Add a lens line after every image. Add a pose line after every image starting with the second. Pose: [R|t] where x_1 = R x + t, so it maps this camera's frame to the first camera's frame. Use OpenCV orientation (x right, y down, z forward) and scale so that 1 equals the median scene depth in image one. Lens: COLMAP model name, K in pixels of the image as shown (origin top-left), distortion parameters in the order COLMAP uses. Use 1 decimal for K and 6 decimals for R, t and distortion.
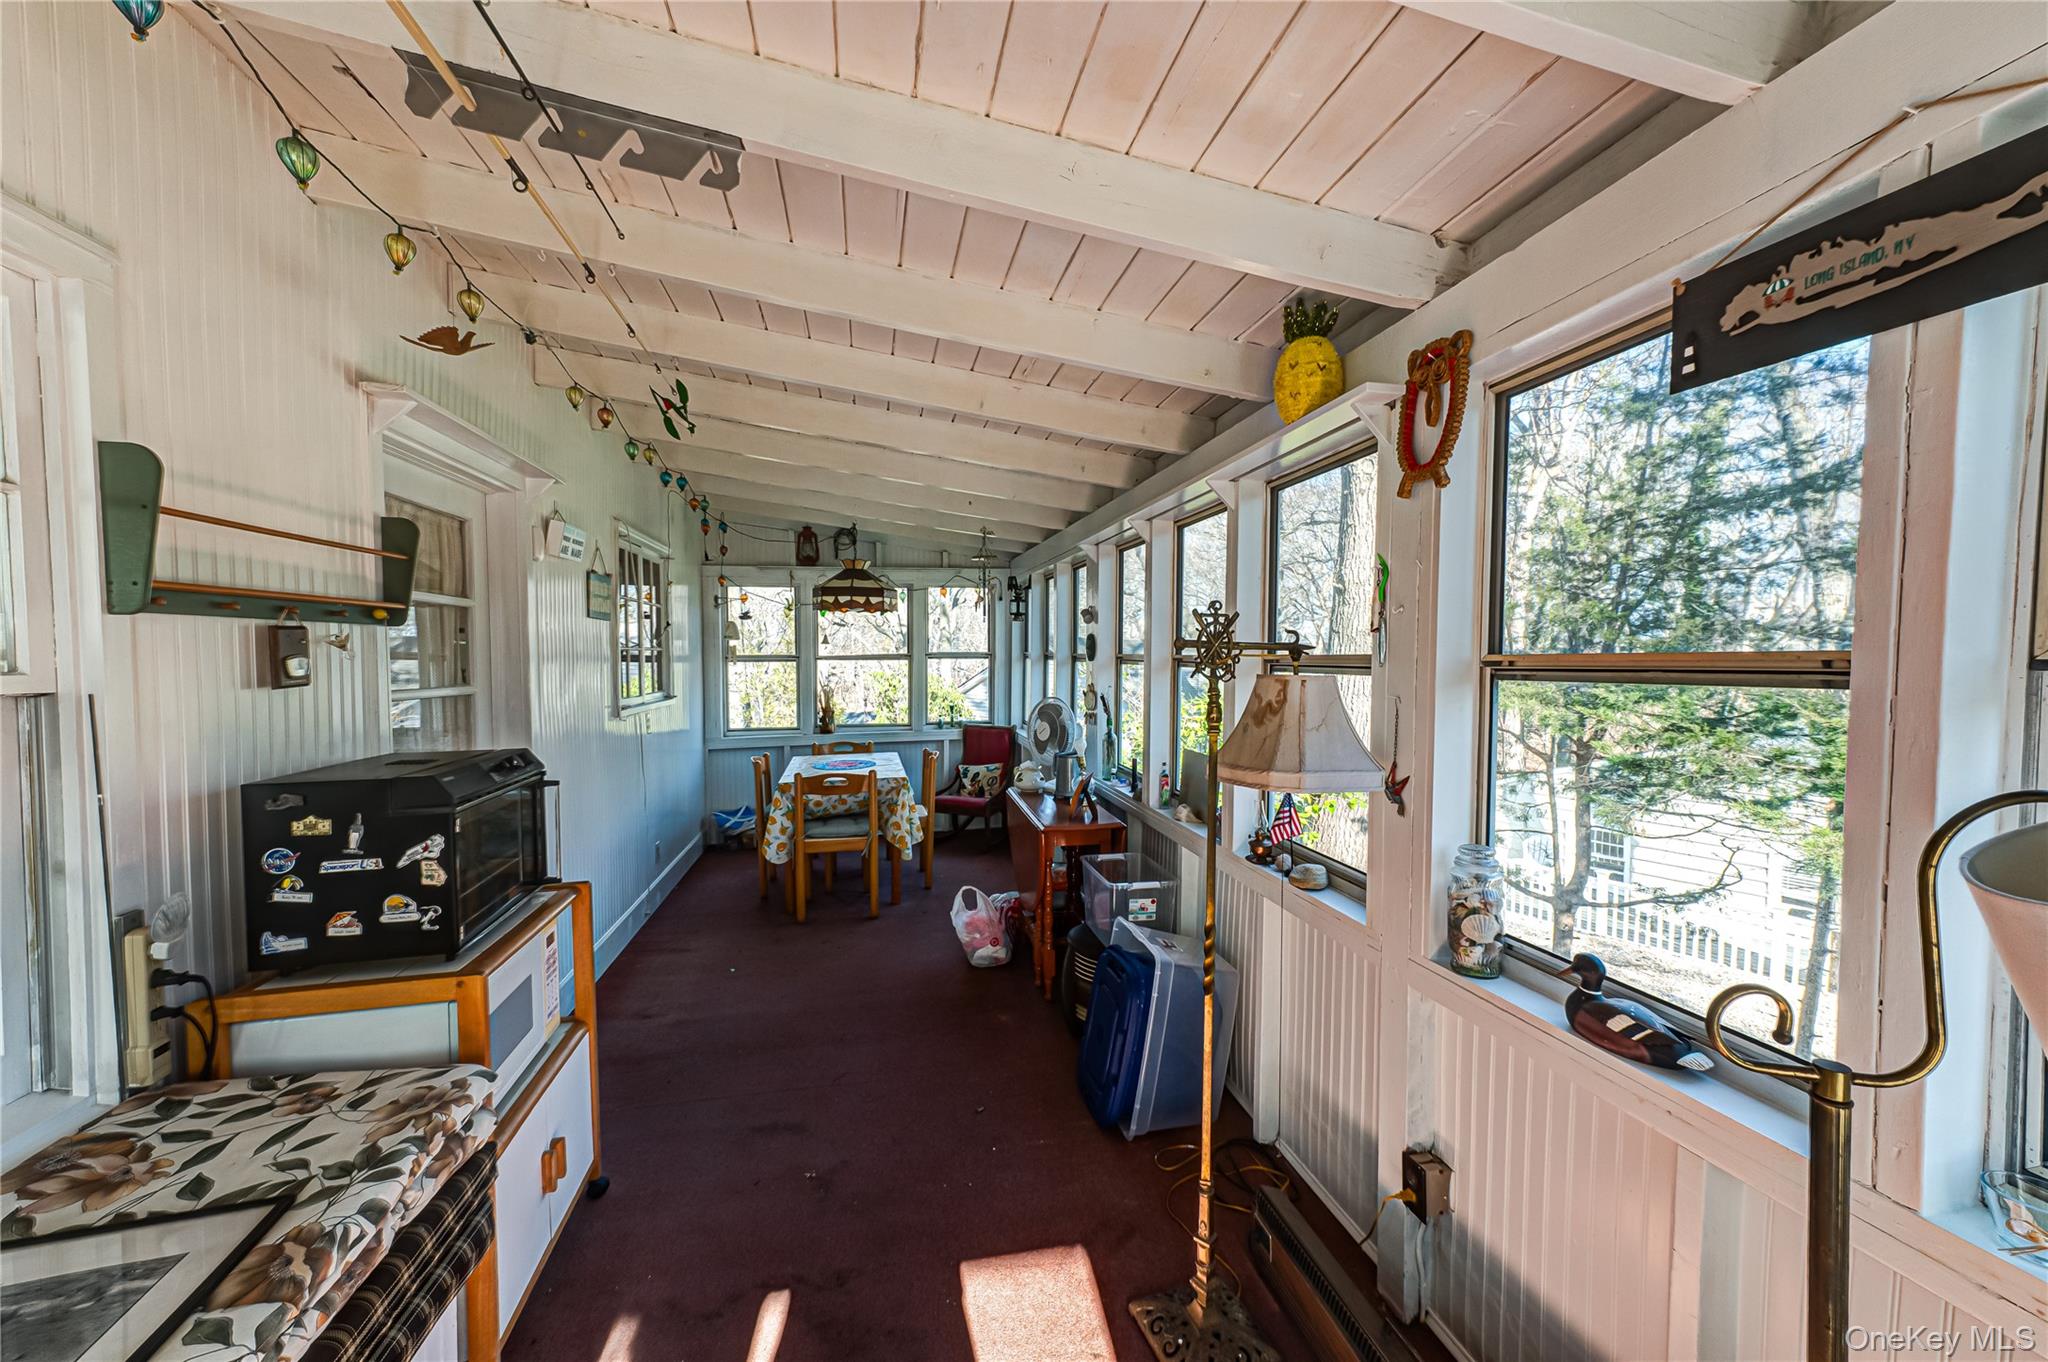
lens RADIAL K [[791.6, 0, 1020.0], [0, 791.6, 673.5], [0, 0, 1]] dist [-0.011744, 0.000619]
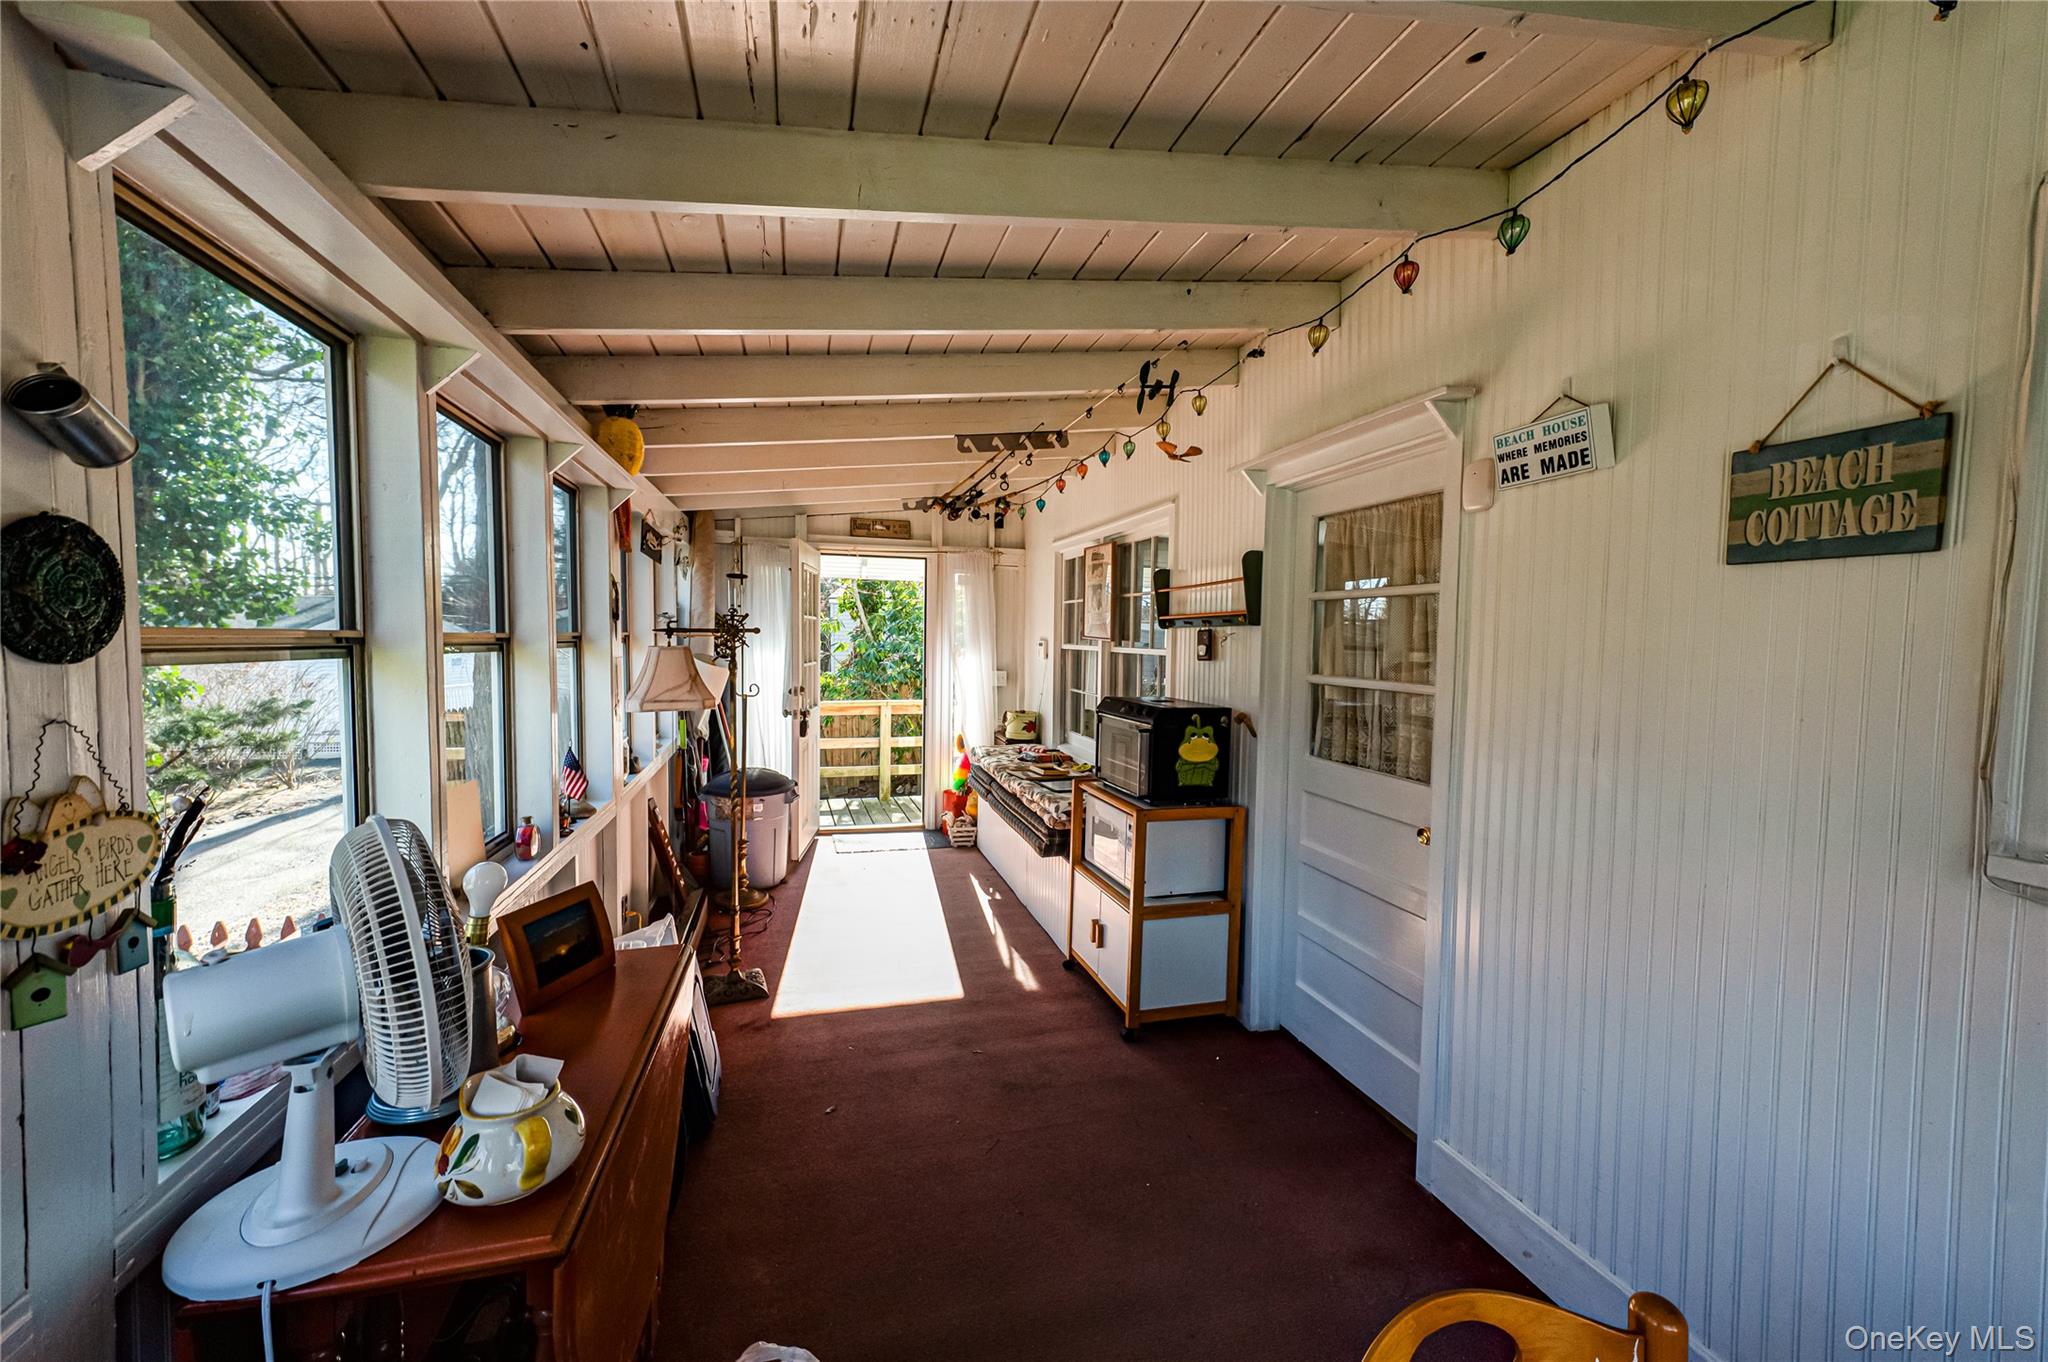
lens RADIAL K [[791.6, 0, 1020.0], [0, 791.6, 673.5], [0, 0, 1]] dist [-0.011744, 0.000619]
pose [[-0.996772, -0.011284, -0.079485, -0.289596], [-0.018136, 0.996128, 0.086019, -0.102980], [0.078207, 0.087183, -0.993118, 2.655170]]
